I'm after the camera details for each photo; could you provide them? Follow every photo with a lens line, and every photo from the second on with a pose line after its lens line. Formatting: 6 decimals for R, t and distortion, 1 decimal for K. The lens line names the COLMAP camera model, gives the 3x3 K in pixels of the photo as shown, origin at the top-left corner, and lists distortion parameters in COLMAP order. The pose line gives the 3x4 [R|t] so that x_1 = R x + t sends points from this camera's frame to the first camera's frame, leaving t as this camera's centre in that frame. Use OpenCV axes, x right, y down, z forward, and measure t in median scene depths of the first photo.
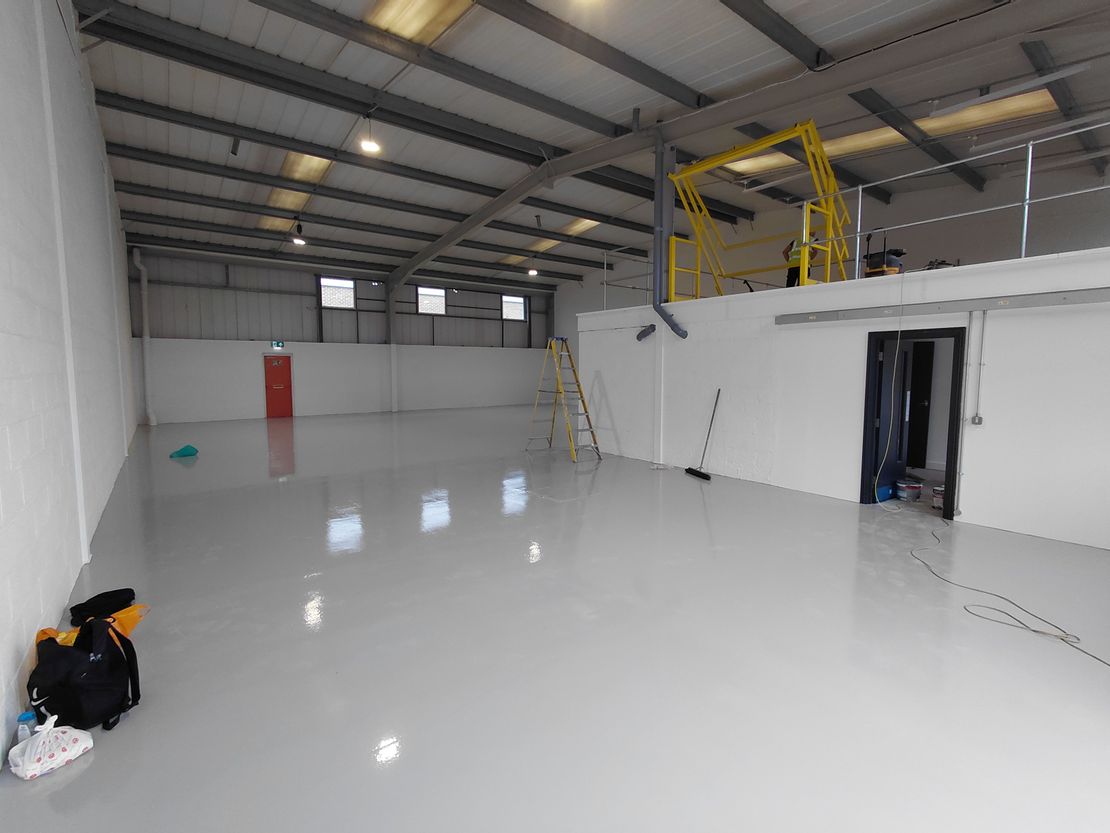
lens RADIAL K [[511.0, 0, 552.4], [0, 511.0, 414.4], [0, 0, 1]] dist [0.000550, 0.000353]
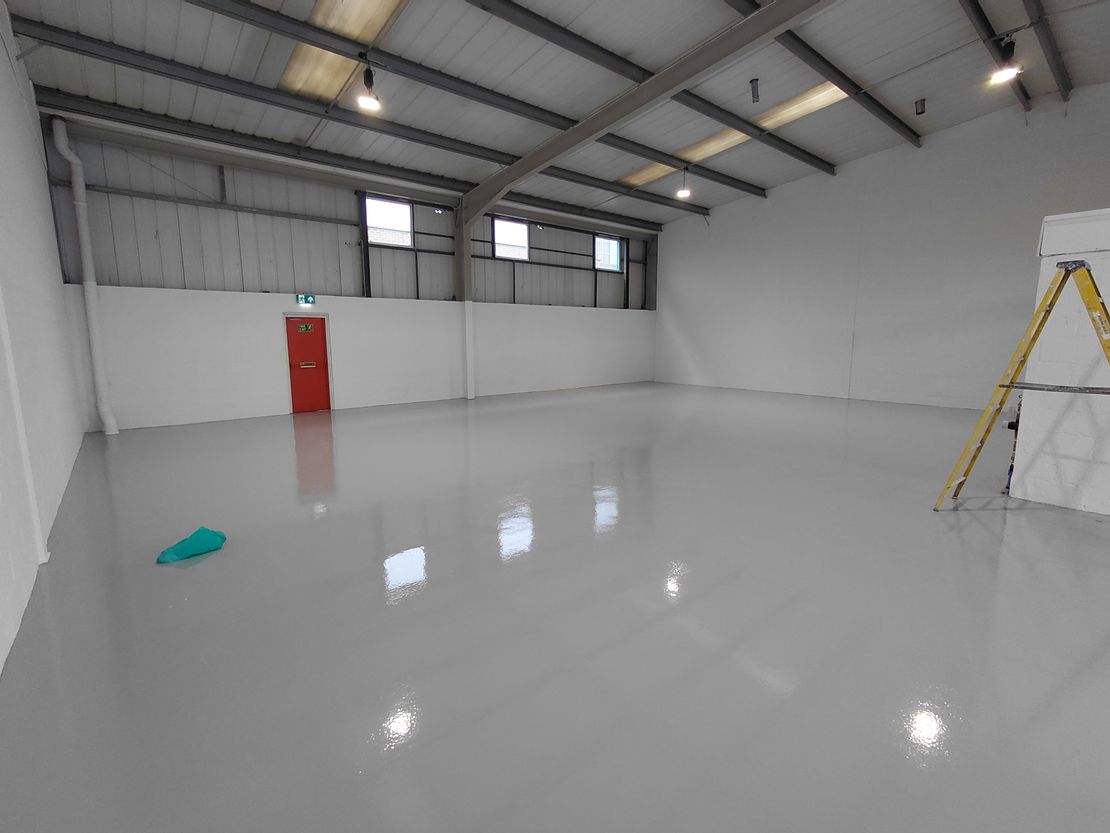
lens RADIAL K [[506.5, 0, 553.8], [0, 506.5, 416.3], [0, 0, 1]] dist [0.002558, 0.000564]
pose [[0.998749, -0.009260, 0.049147, -0.229927], [0.005874, 0.997628, 0.068585, -0.028325], [-0.049665, -0.068210, 0.996434, 0.300293]]
